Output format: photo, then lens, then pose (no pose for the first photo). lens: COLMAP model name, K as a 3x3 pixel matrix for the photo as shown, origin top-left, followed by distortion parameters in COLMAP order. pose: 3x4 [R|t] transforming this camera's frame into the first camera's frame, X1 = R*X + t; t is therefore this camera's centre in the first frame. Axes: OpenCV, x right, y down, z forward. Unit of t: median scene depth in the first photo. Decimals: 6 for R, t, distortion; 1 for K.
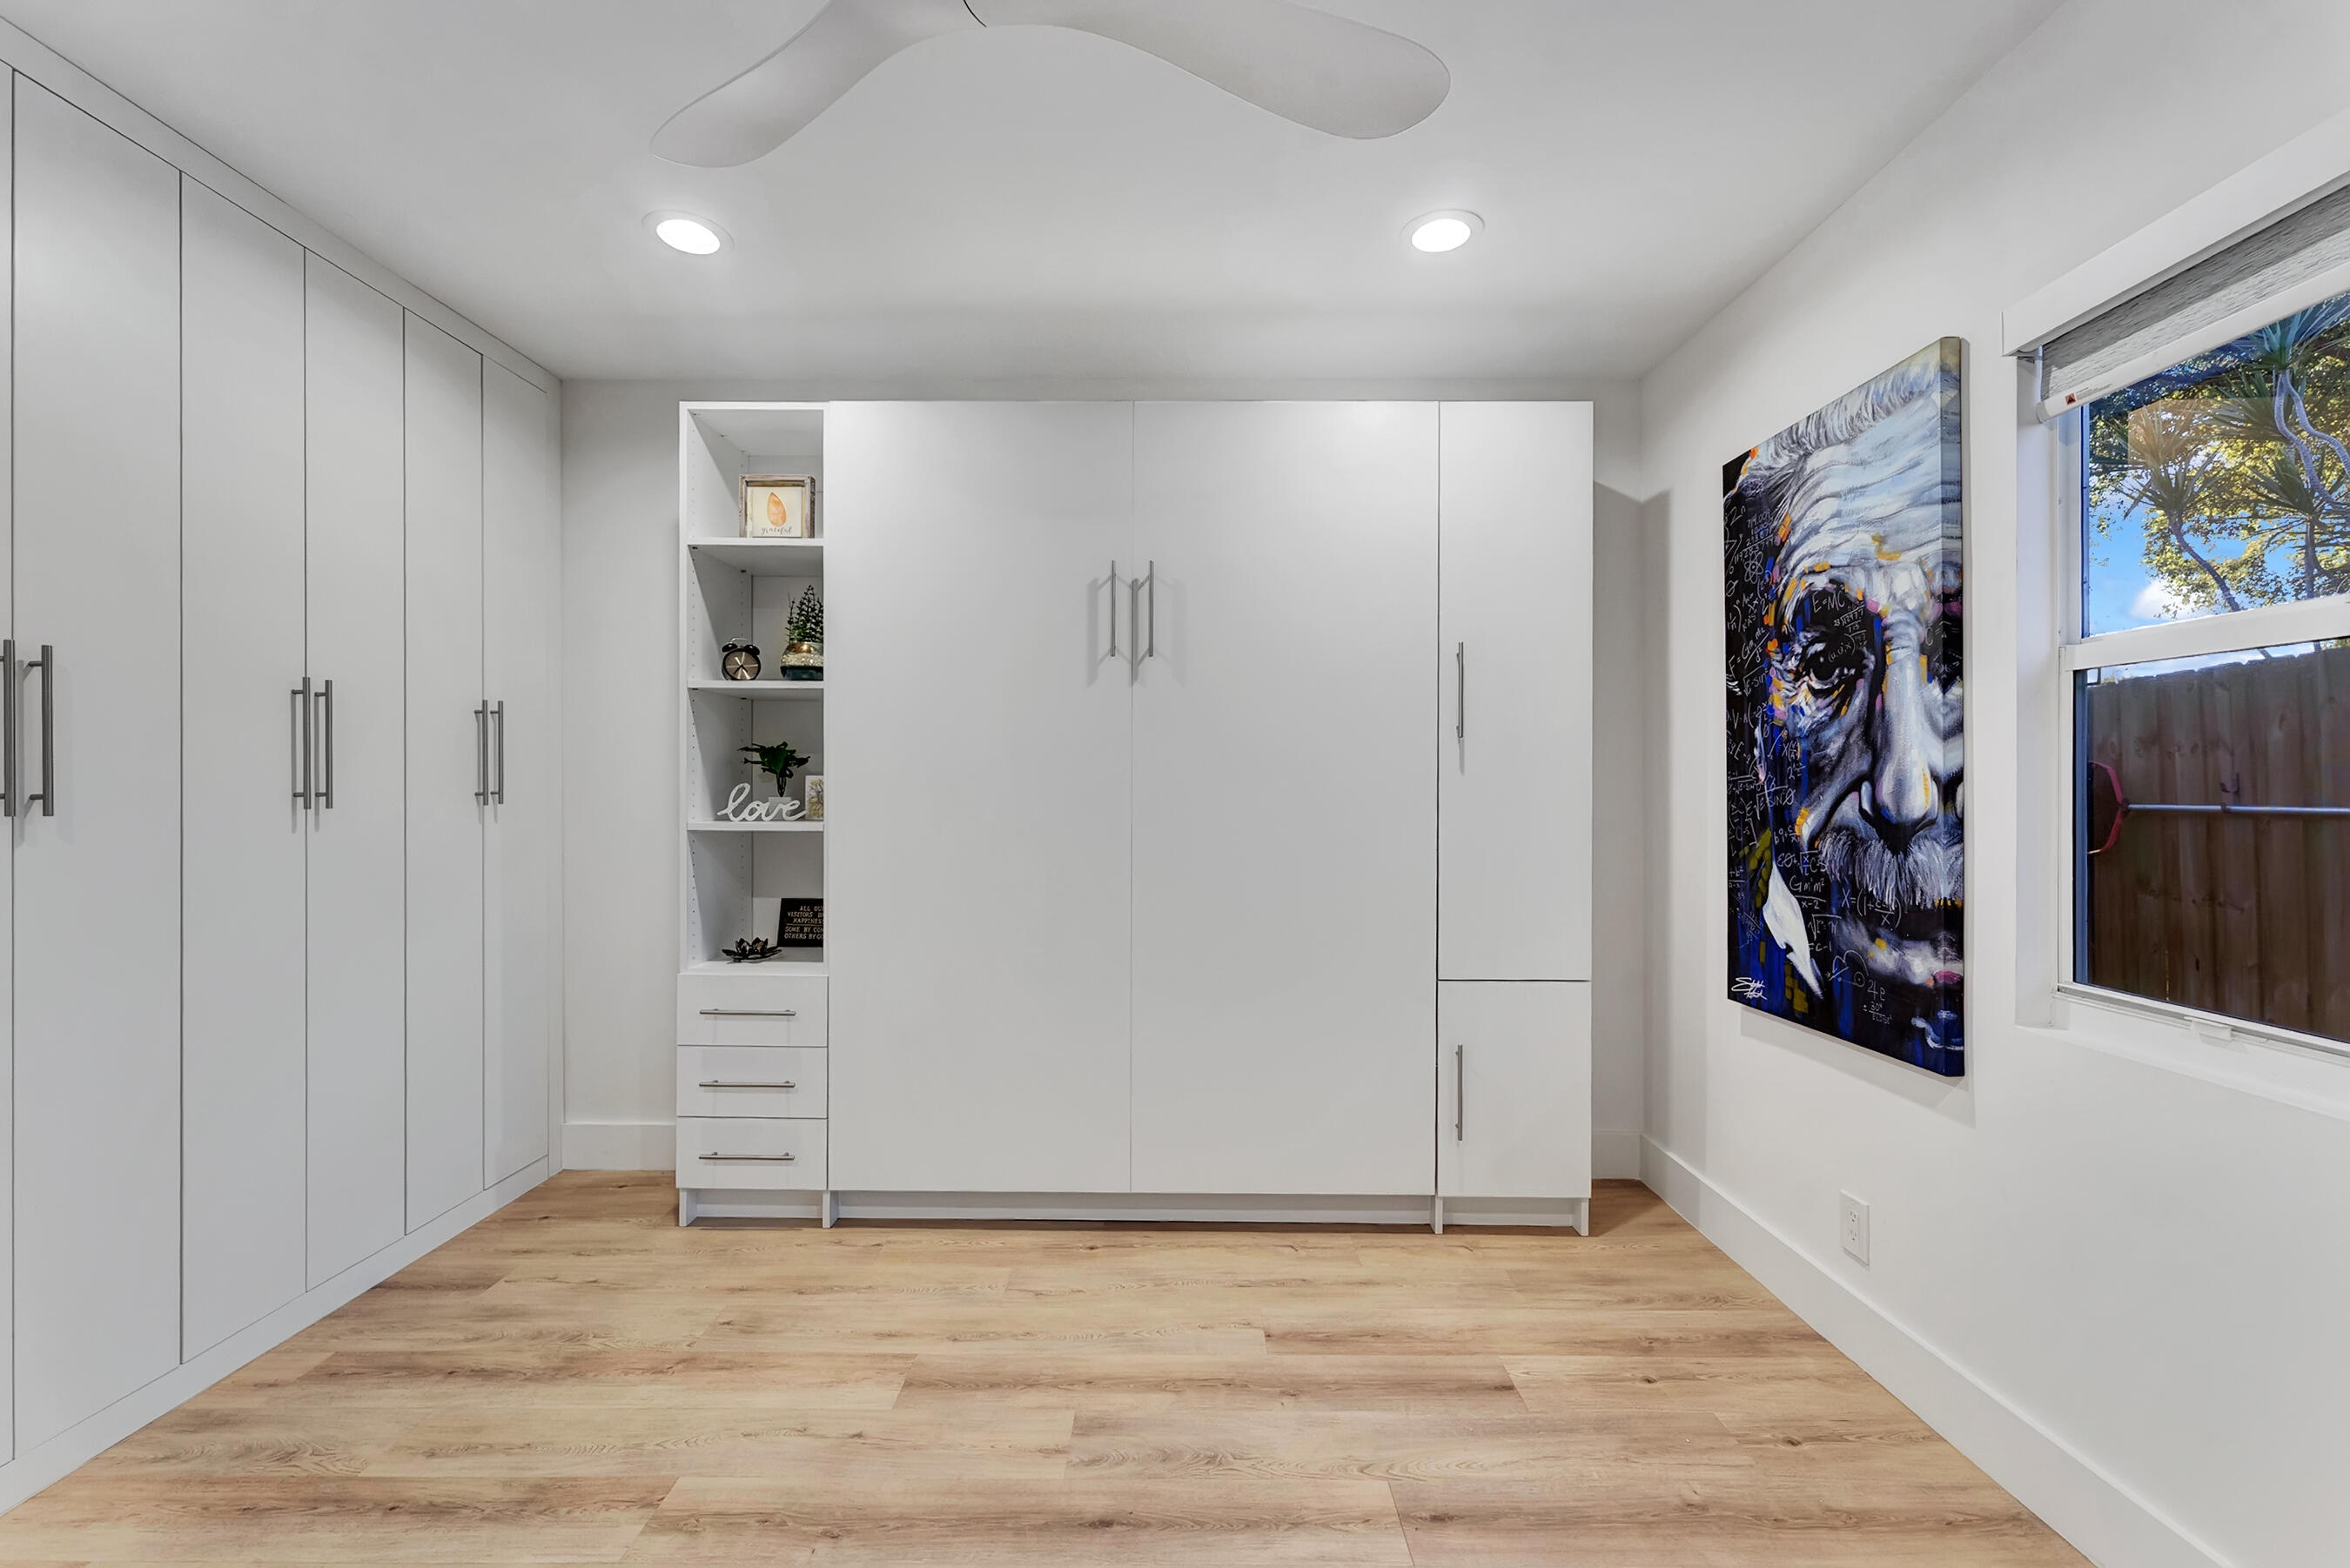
lens RADIAL K [[951.3, 0, 1163.0], [0, 951.3, 787.2], [0, 0, 1]] dist [0.000462, 0.000434]
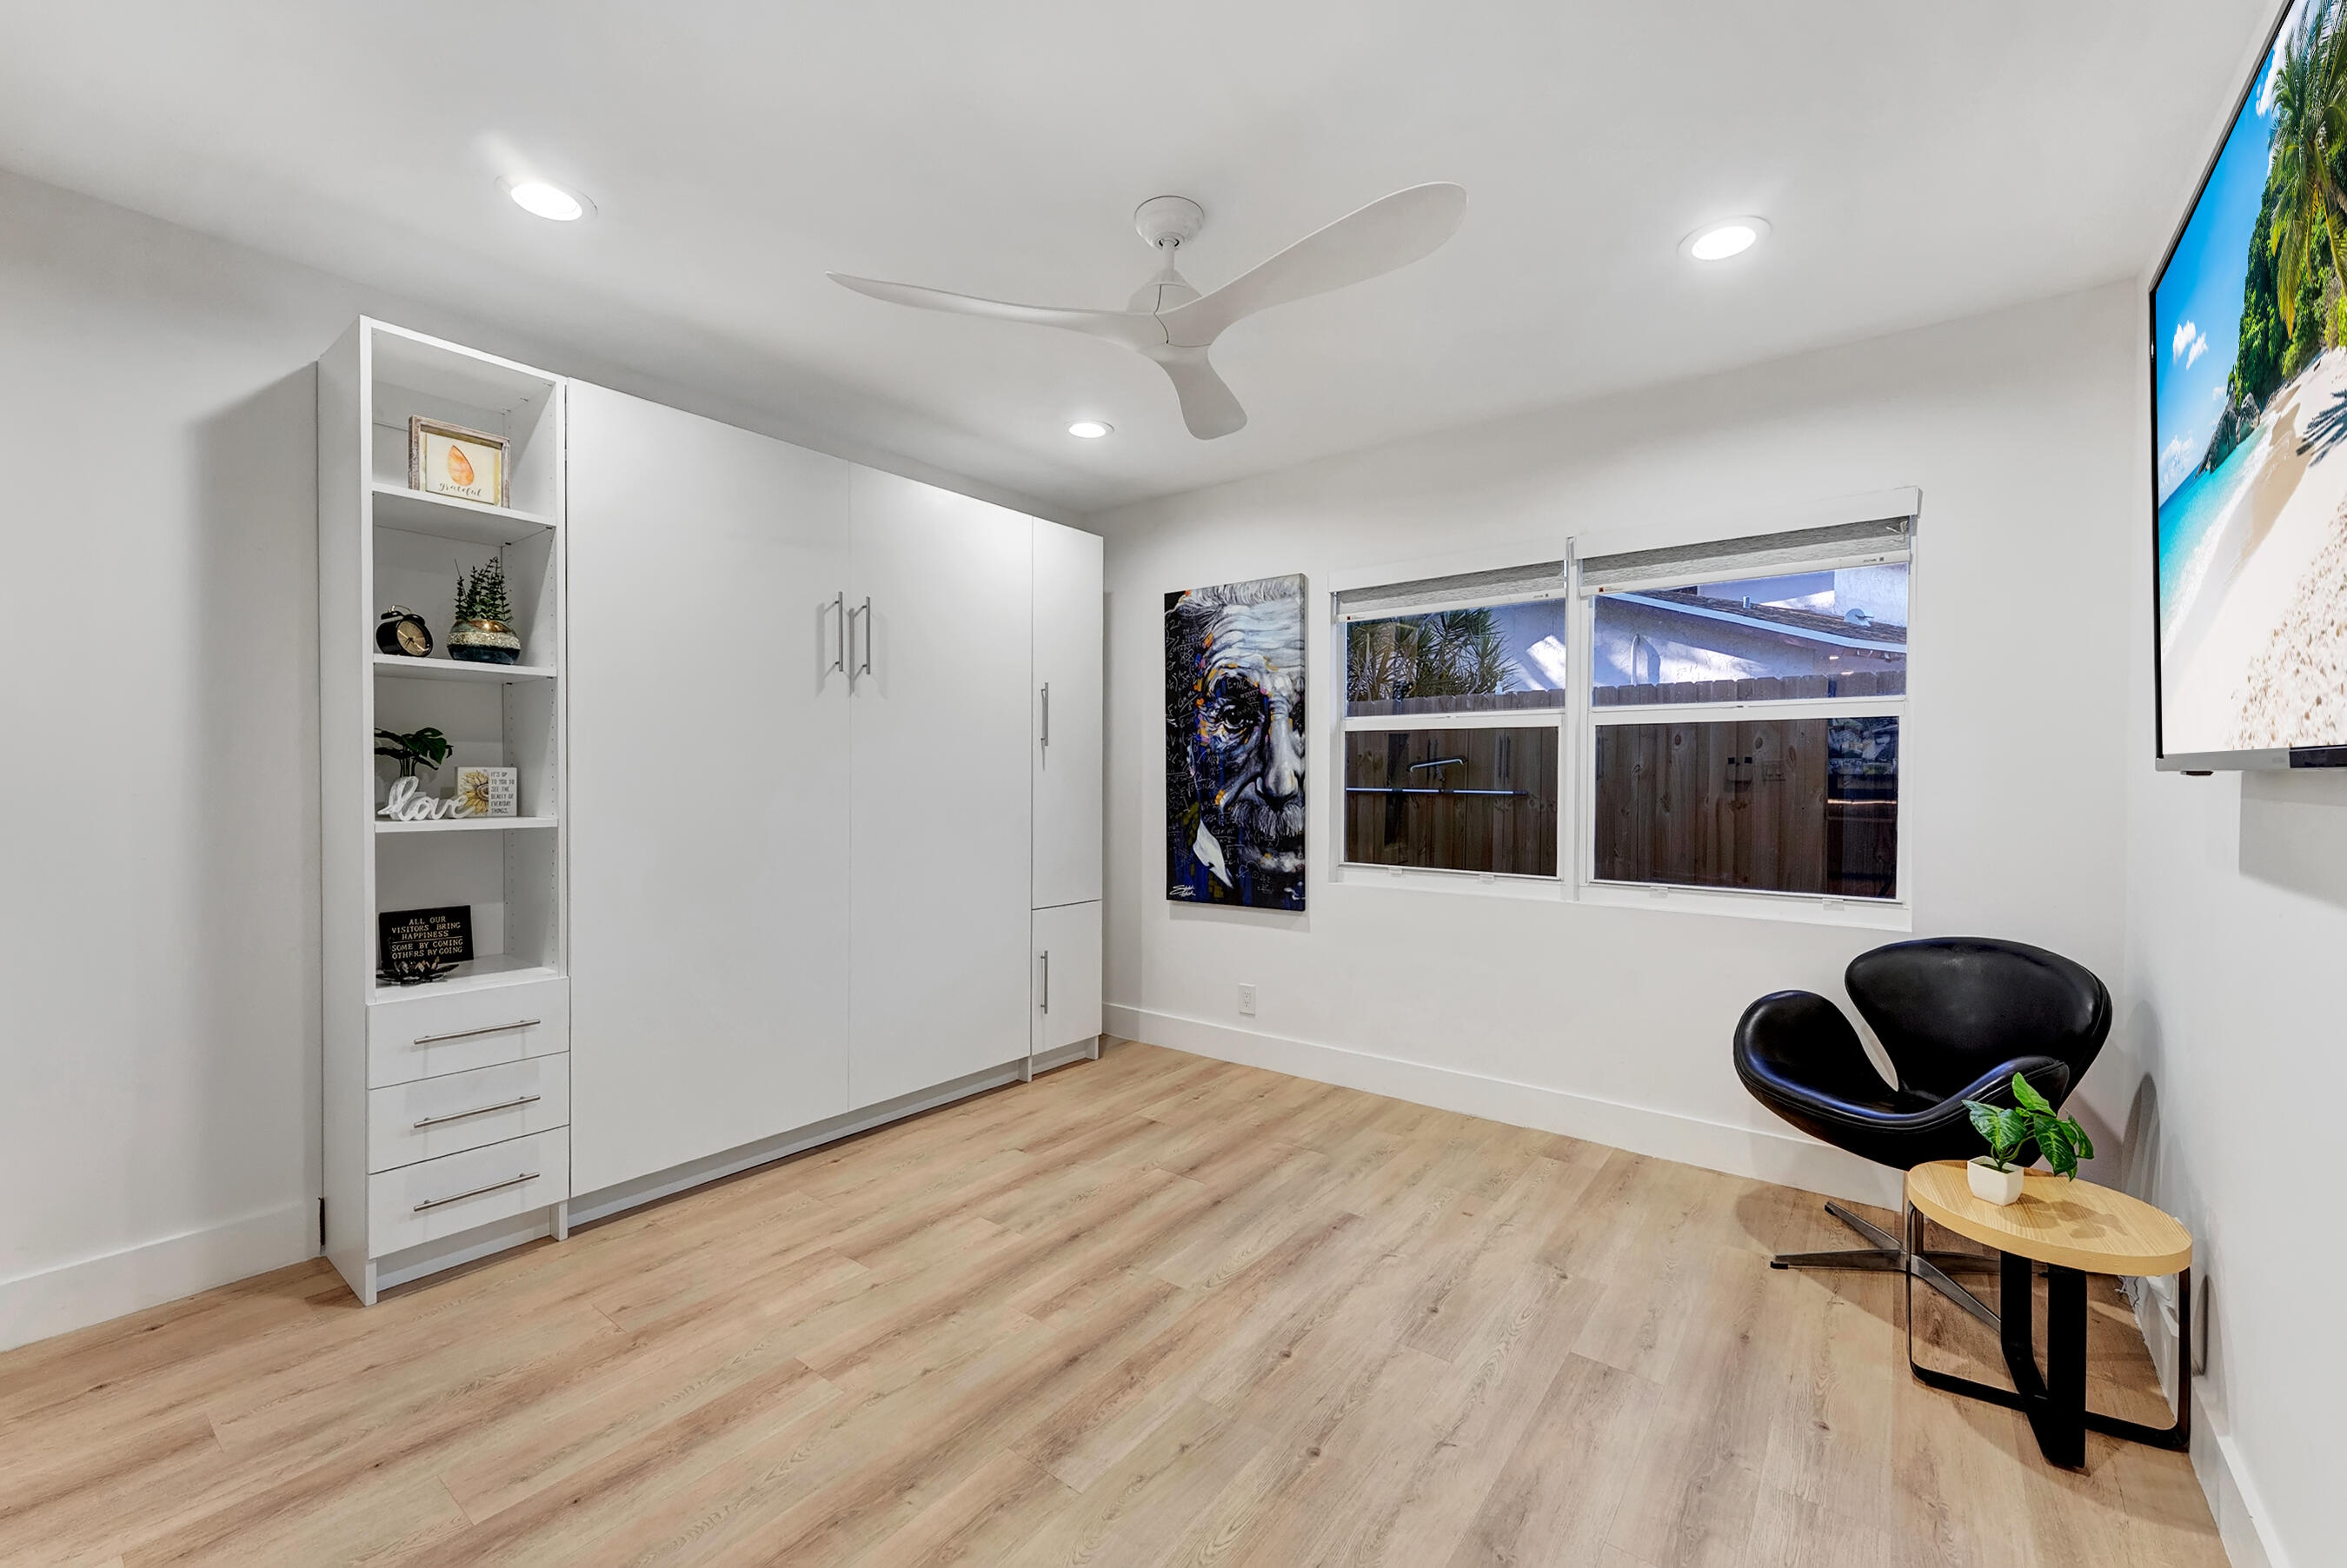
lens RADIAL K [[950.1, 0, 1161.5], [0, 950.1, 787.2], [0, 0, 1]] dist [0.000462, 0.000434]
pose [[0.614549, -0.009471, 0.788821, -0.912881], [-0.003639, 0.999883, 0.014840, -0.012263], [-0.788870, -0.011991, 0.614443, -0.075130]]
